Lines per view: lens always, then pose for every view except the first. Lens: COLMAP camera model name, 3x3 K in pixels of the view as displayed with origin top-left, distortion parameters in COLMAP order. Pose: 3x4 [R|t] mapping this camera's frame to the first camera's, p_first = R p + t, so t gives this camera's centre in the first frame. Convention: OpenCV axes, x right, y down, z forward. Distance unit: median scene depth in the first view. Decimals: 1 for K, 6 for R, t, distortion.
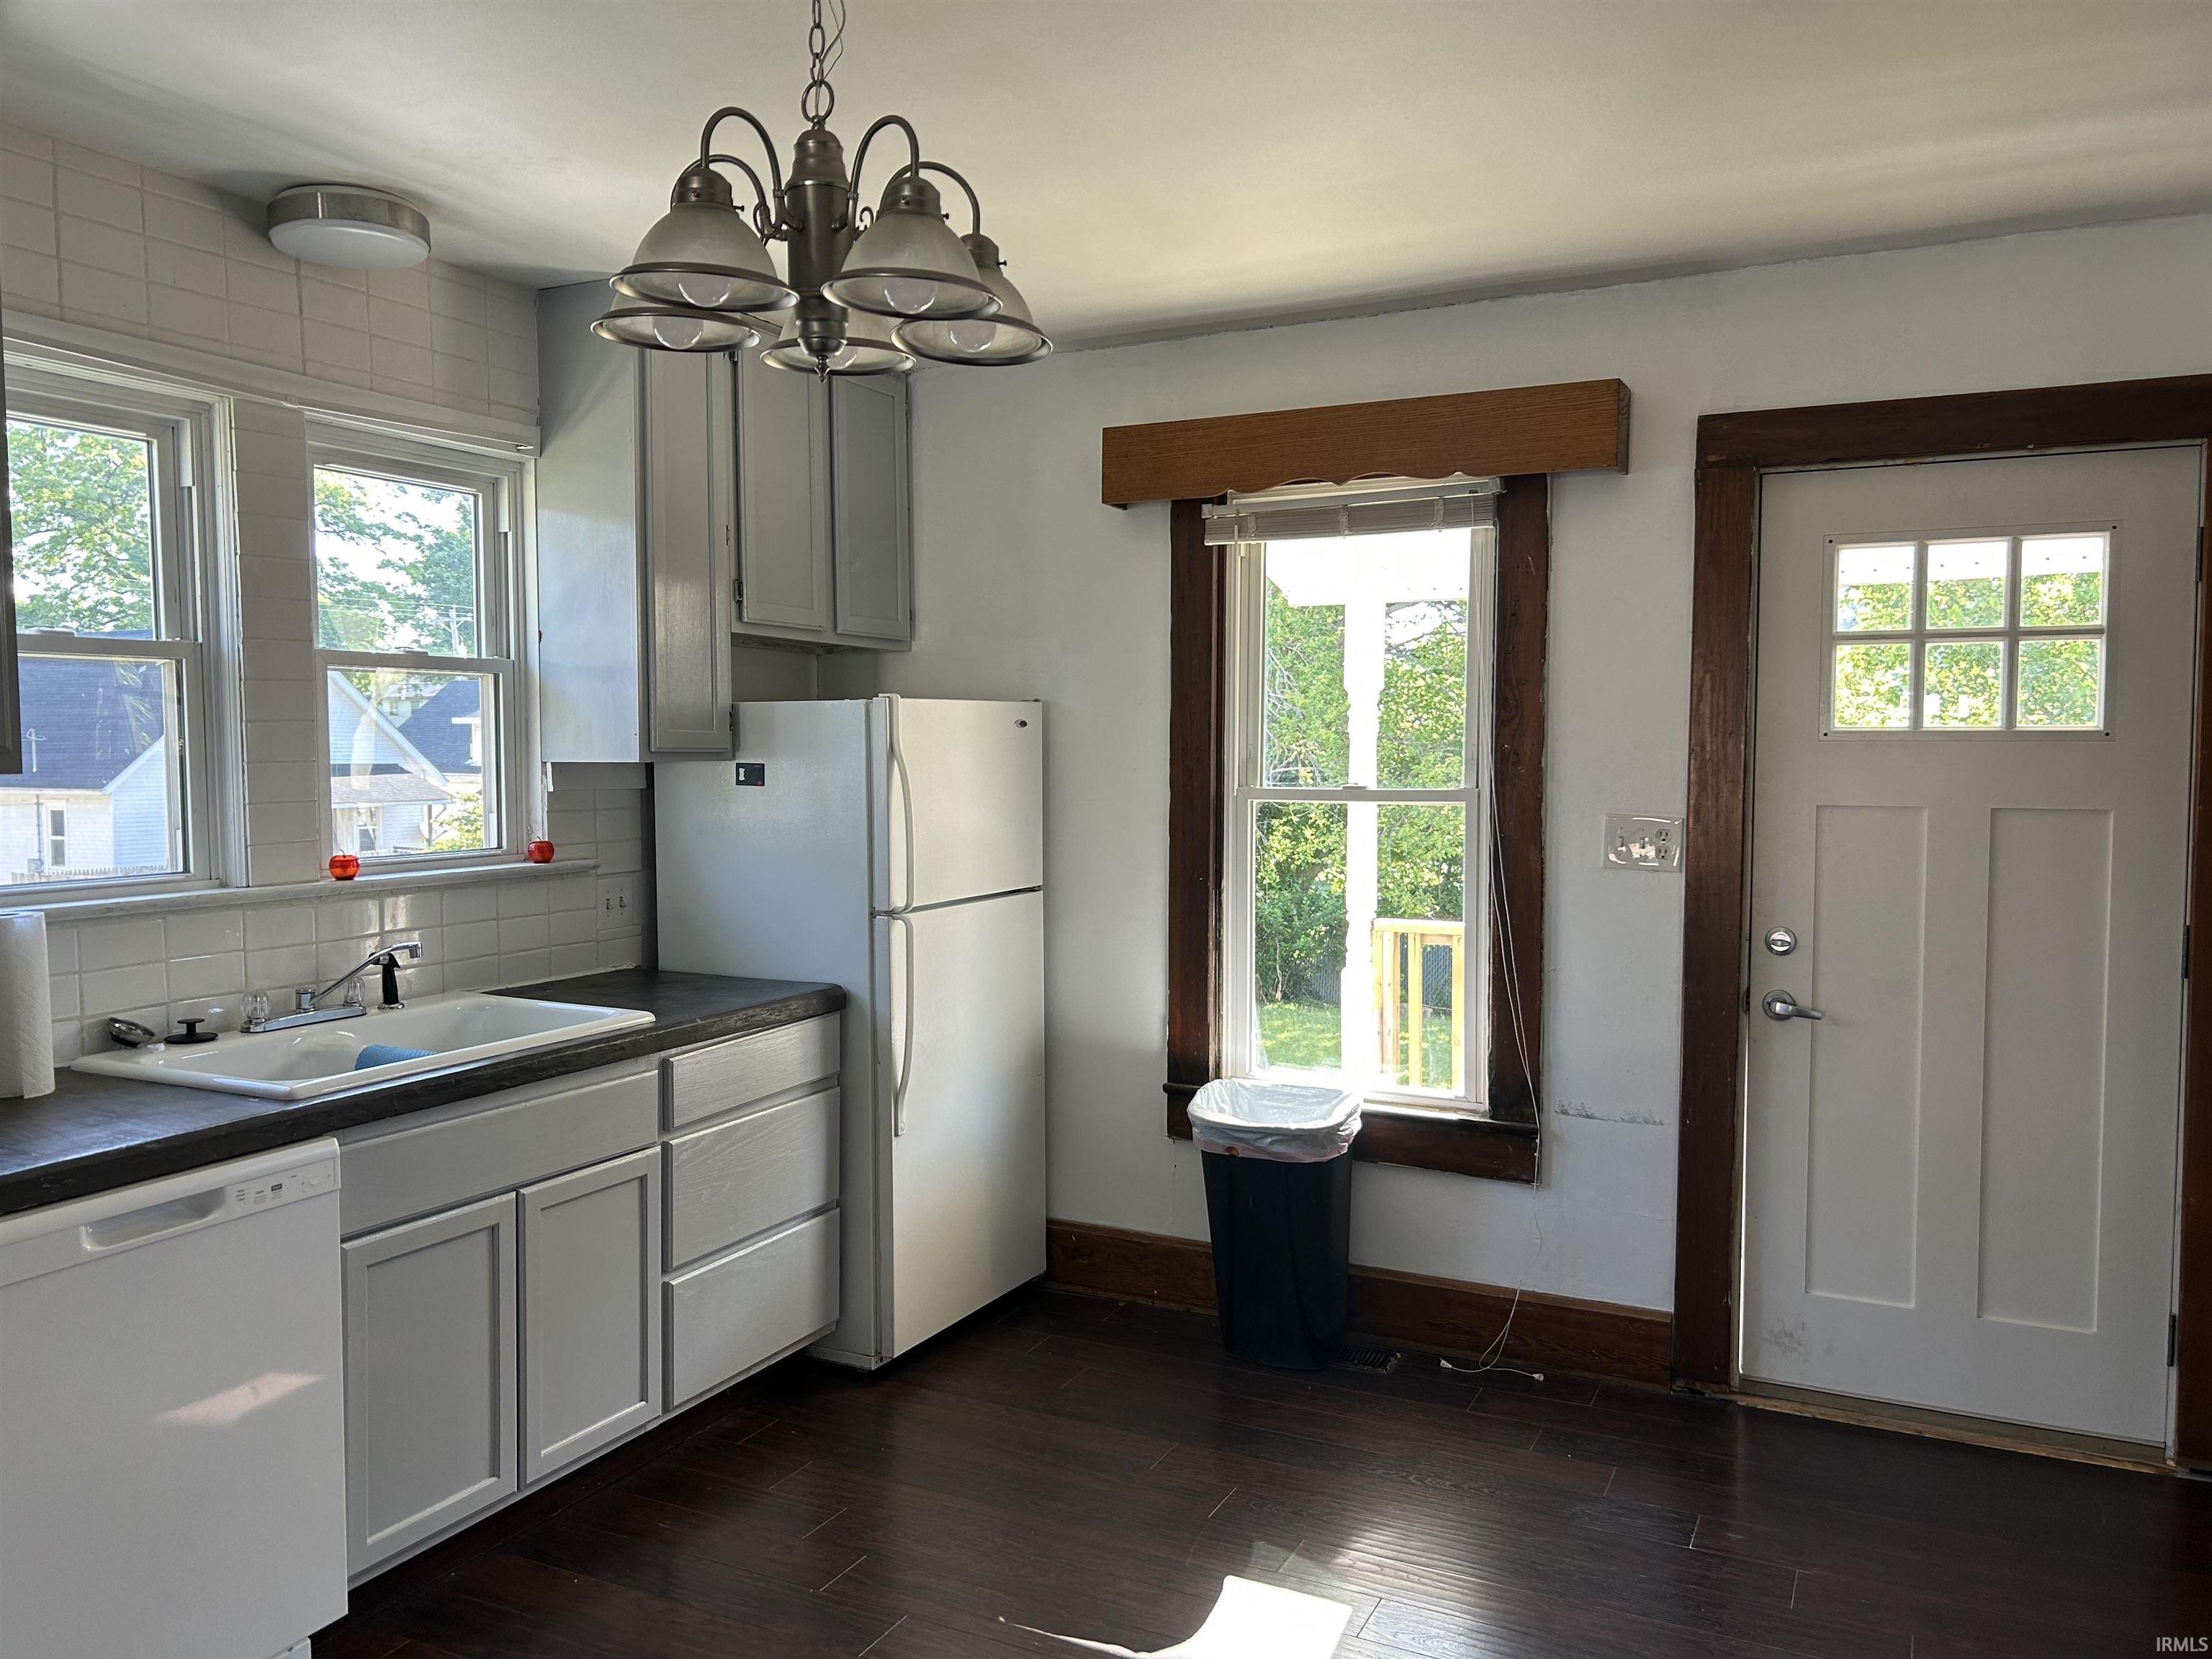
lens RADIAL K [[1689.5, 0, 1108.3], [0, 1689.5, 864.1], [0, 0, 1]] dist [0.100931, -0.155866]
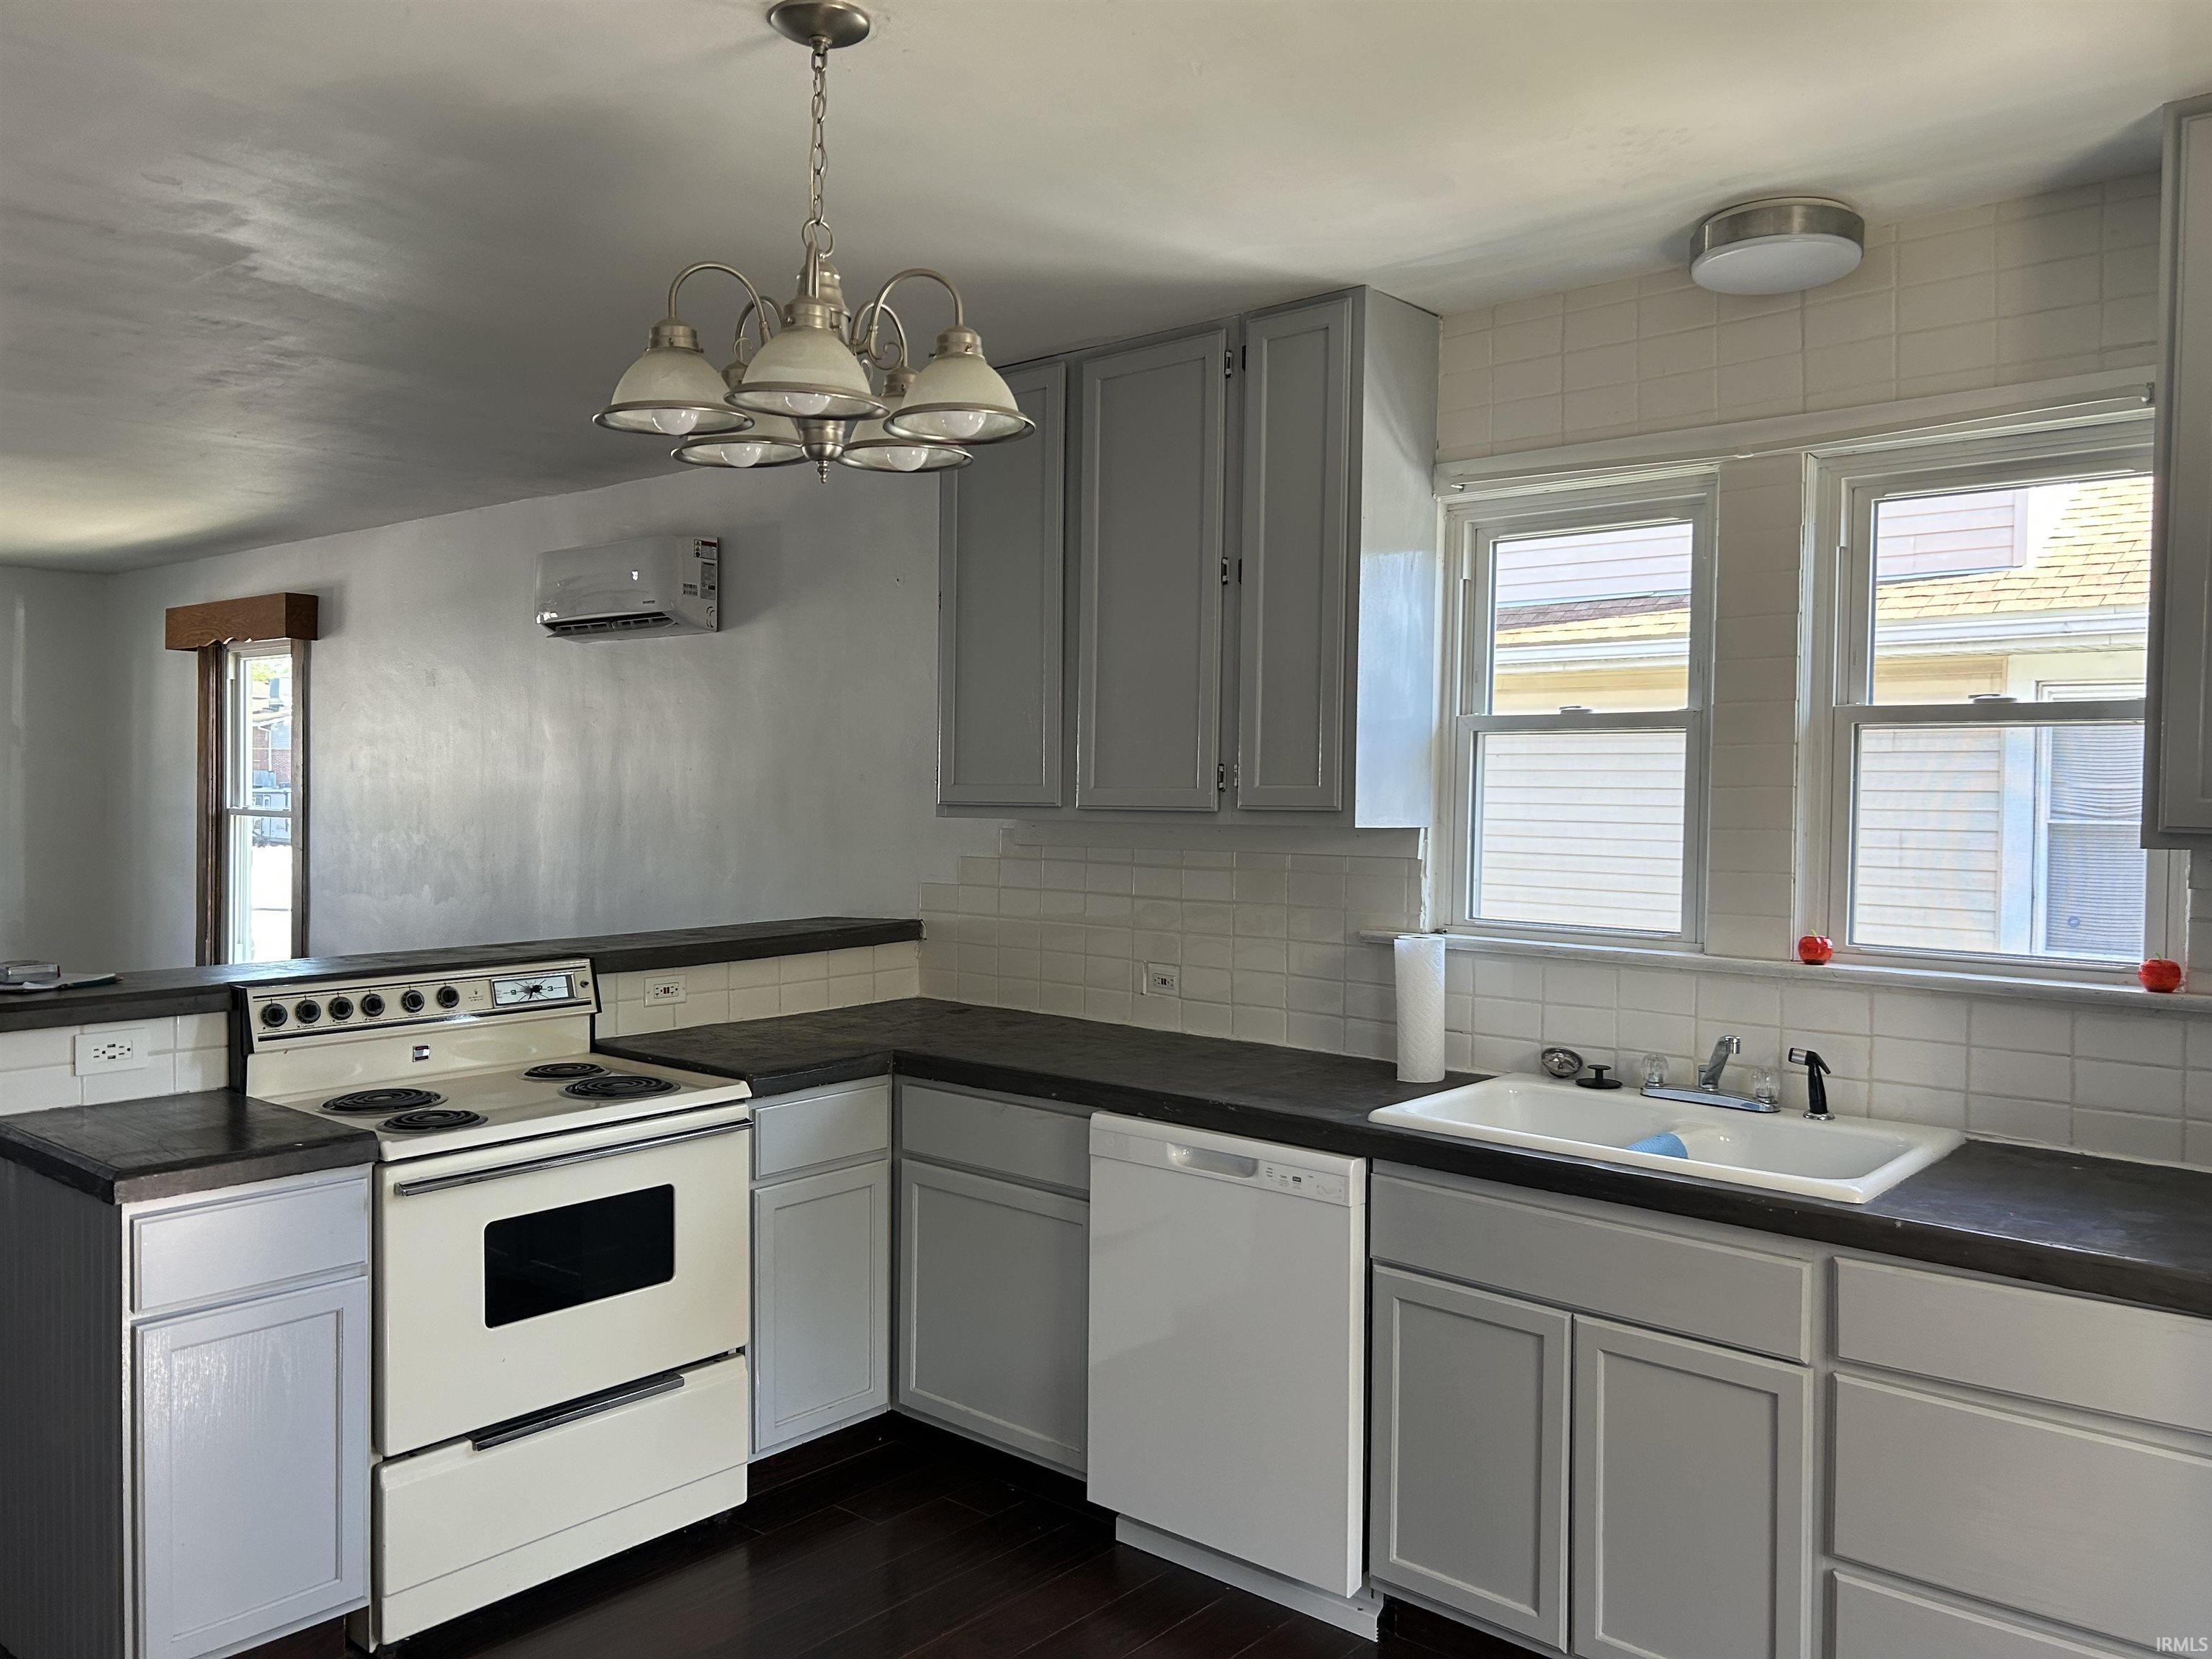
lens RADIAL K [[1676.3, 0, 1103.7], [0, 1676.3, 829.0], [0, 0, 1]] dist [0.069422, -0.086390]
pose [[-0.283171, 0.025152, -0.958740, 0.478351], [-0.076783, 0.995853, 0.048804, -0.071998], [0.955991, 0.087435, -0.280065, 0.844723]]
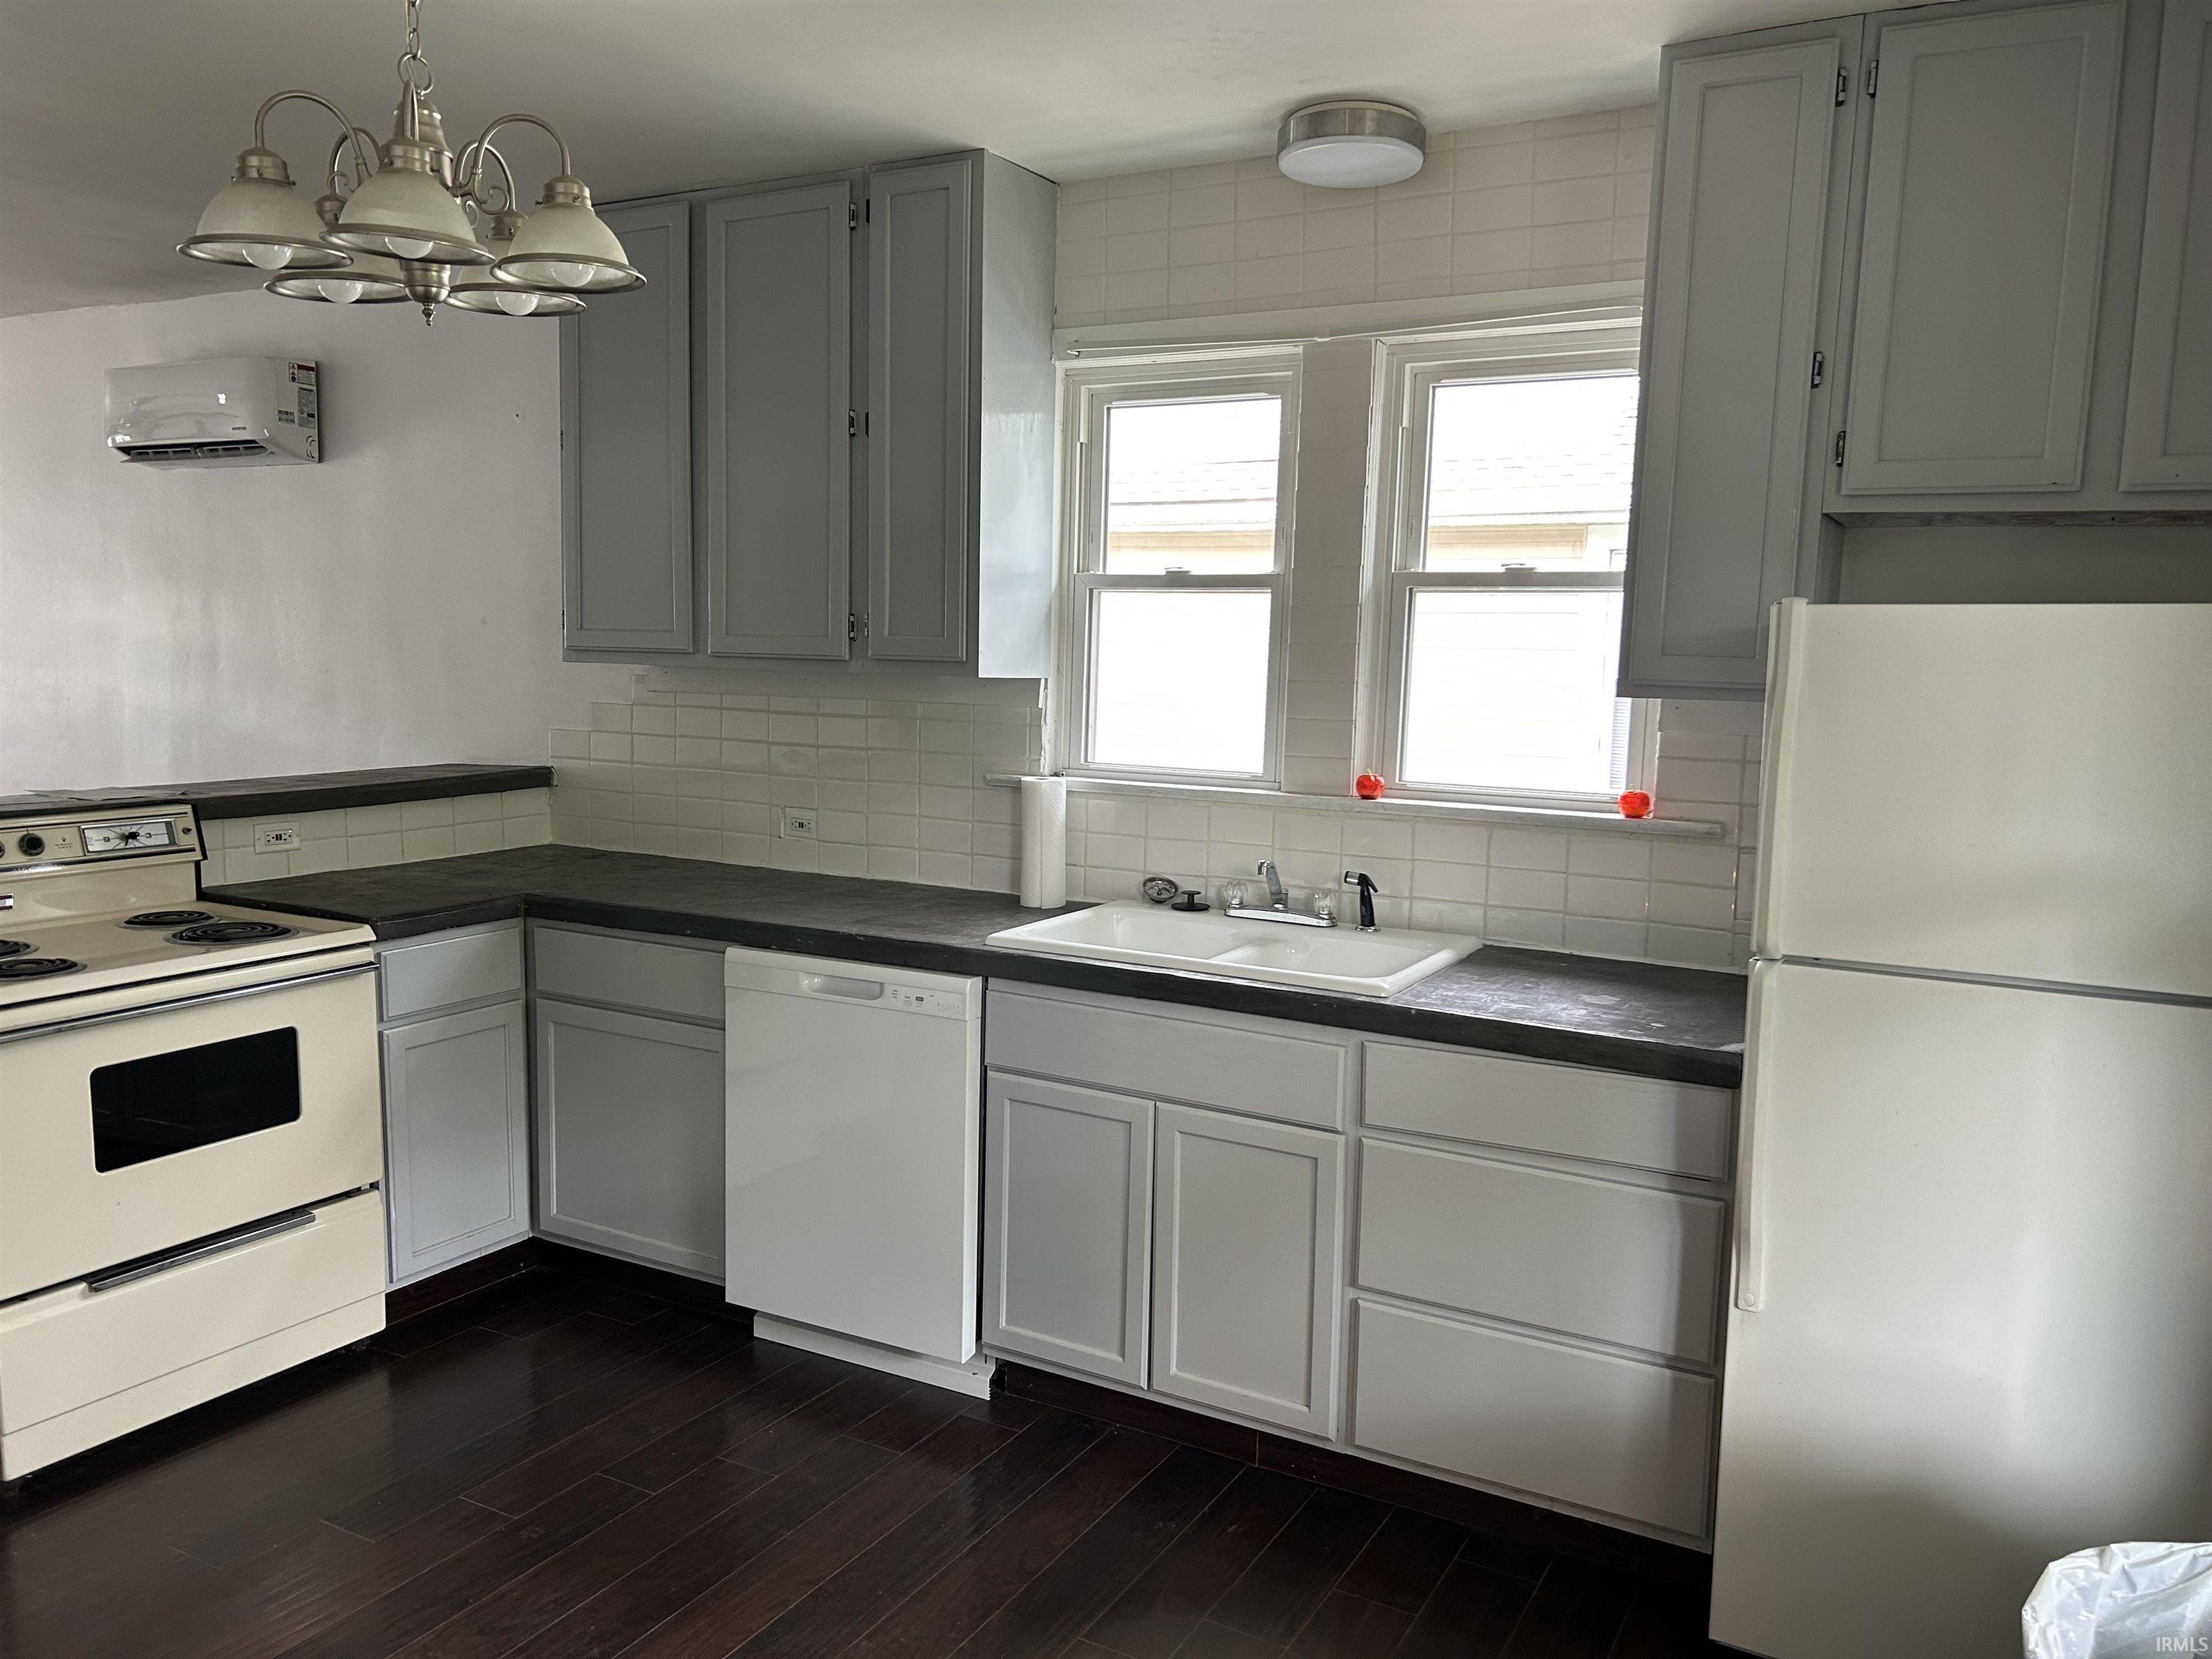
lens RADIAL K [[1653.0, 0, 1112.0], [0, 1653.0, 840.2], [0, 0, 1]] dist [0.029078, -0.009833]
pose [[-0.074052, 0.119996, -0.990009, 0.521054], [-0.092784, 0.987599, 0.126644, -0.073620], [0.992929, 0.101236, -0.062000, 0.867947]]
